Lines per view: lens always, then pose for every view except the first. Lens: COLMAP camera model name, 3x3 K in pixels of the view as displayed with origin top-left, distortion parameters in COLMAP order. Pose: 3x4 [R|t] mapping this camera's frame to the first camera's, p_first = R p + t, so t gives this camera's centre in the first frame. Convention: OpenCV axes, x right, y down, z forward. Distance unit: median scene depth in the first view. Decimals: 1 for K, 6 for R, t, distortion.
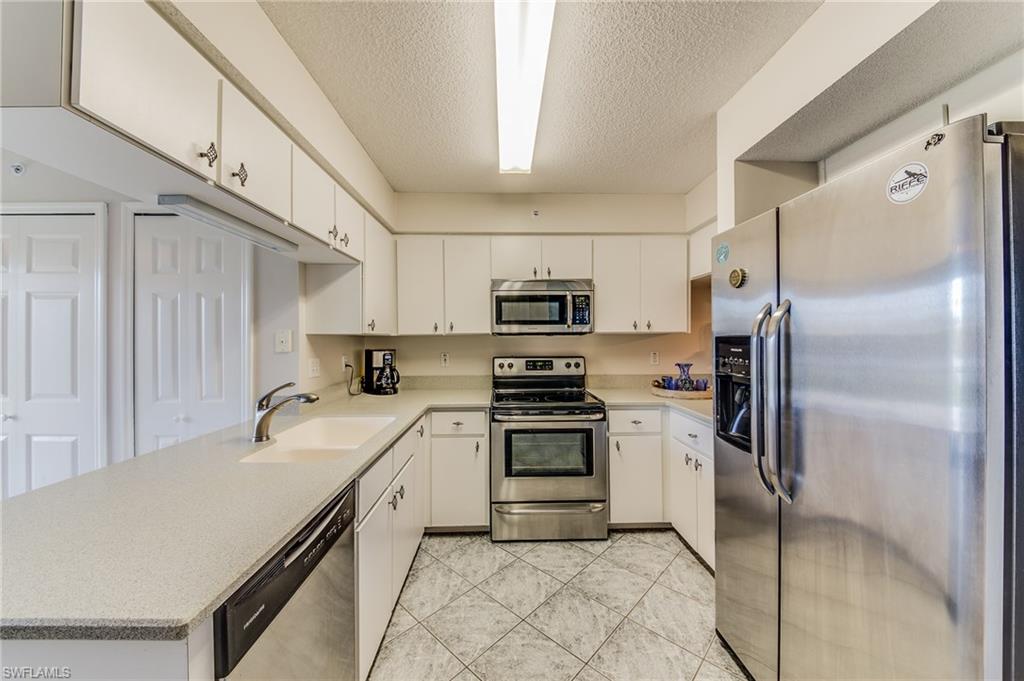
lens RADIAL K [[363.9, 0, 511.4], [0, 363.9, 336.4], [0, 0, 1]] dist [0.037526, -0.023317]
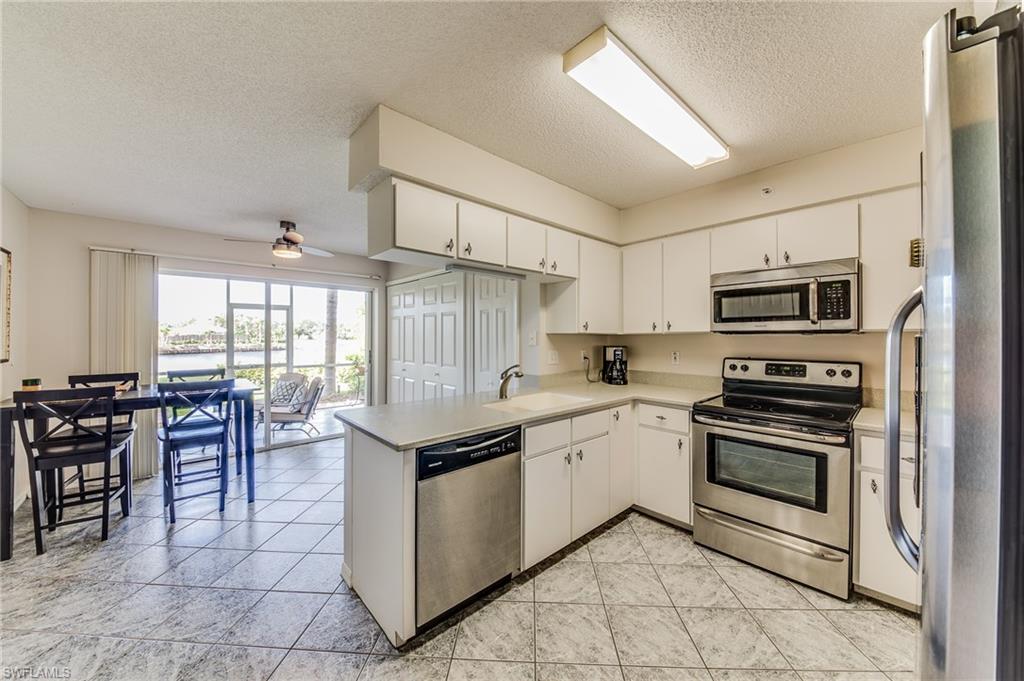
lens RADIAL K [[363.9, 0, 511.4], [0, 363.9, 336.4], [0, 0, 1]] dist [0.037526, -0.023317]
pose [[0.649355, 0.003814, -0.760476, 0.370677], [0.000340, 0.999986, 0.005306, -0.001865], [0.760485, -0.003704, 0.649345, -0.018418]]
